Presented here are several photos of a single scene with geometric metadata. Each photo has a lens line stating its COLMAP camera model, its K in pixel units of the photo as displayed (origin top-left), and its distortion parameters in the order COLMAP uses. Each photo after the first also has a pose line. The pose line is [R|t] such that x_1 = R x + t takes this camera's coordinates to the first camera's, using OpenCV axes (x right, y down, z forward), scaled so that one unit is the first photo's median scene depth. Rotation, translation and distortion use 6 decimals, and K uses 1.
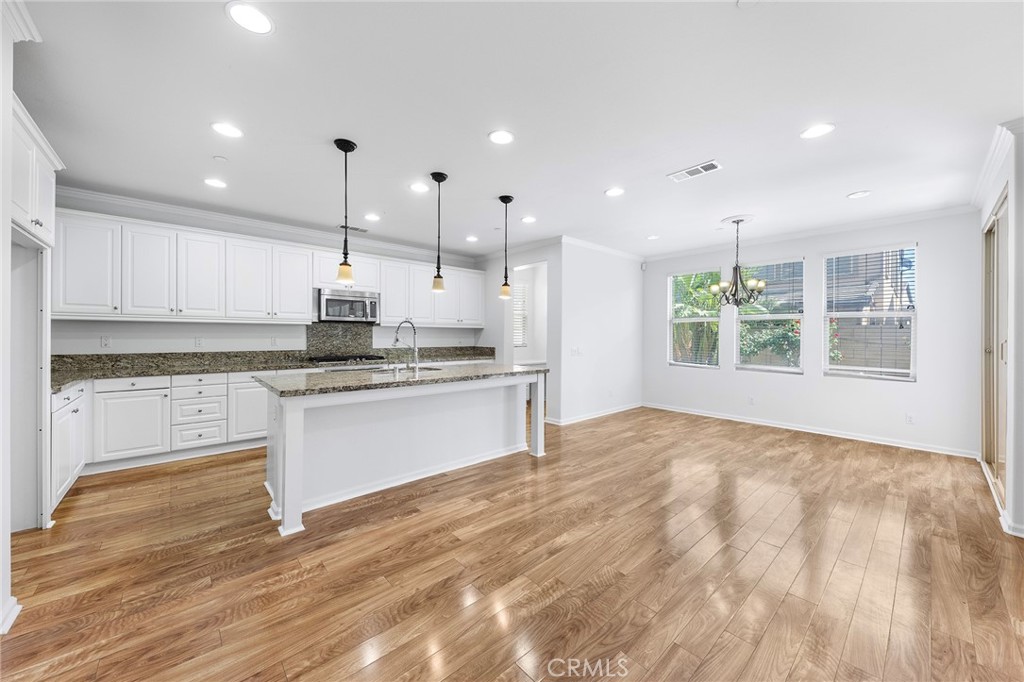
lens RADIAL K [[367.8, 0, 510.4], [0, 367.8, 336.3], [0, 0, 1]] dist [0.000410, -0.000242]
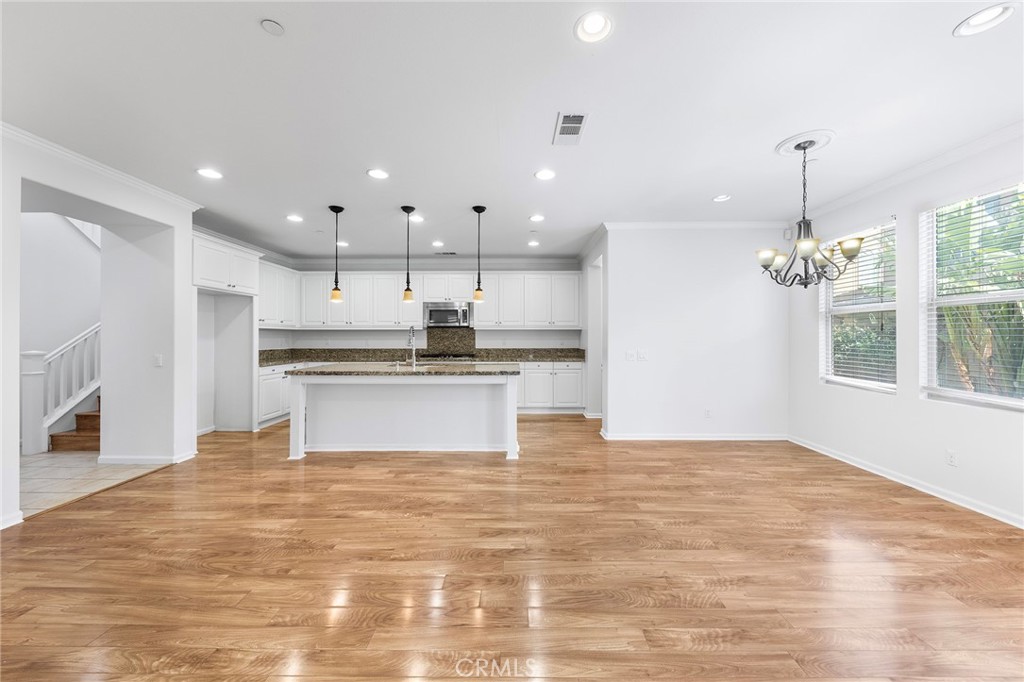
lens RADIAL K [[367.8, 0, 510.4], [0, 367.8, 336.3], [0, 0, 1]] dist [0.000410, -0.000242]
pose [[0.746338, -0.005873, -0.665541, 0.654077], [0.002433, 0.999978, -0.006096, 0.001716], [0.665563, 0.002931, 0.746336, 0.228476]]
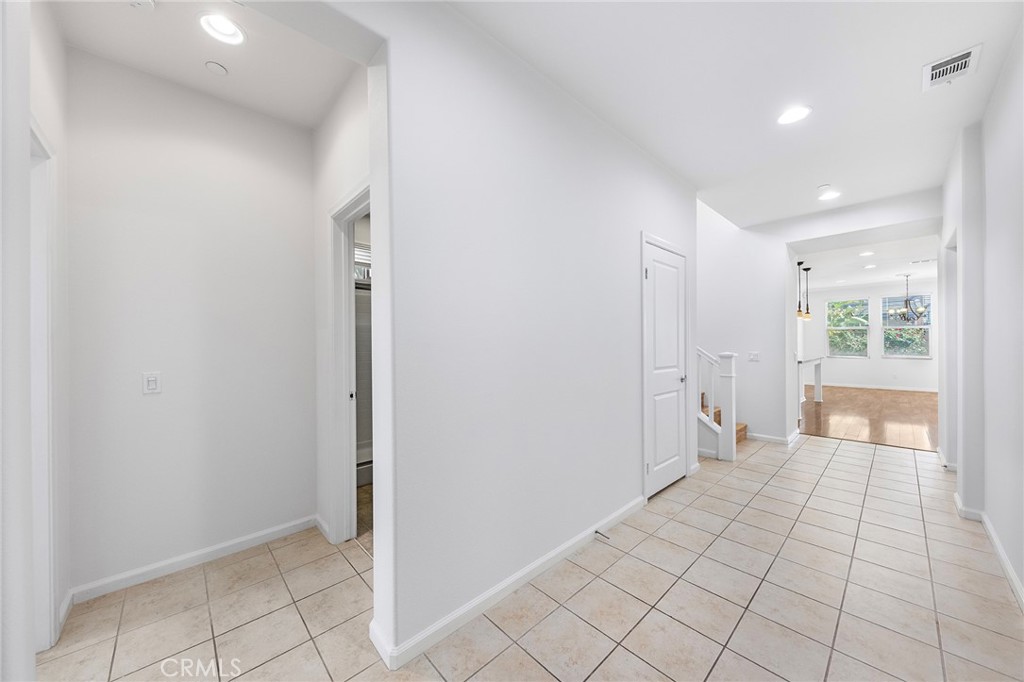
lens RADIAL K [[353.0, 0, 509.4], [0, 353.0, 339.8], [0, 0, 1]] dist [-0.000273, 0.000009]
pose [[0.999214, -0.012801, 0.037530, -1.425696], [0.013187, 0.999862, -0.010056, 0.000699], [-0.037396, 0.010543, 0.999245, -0.693038]]
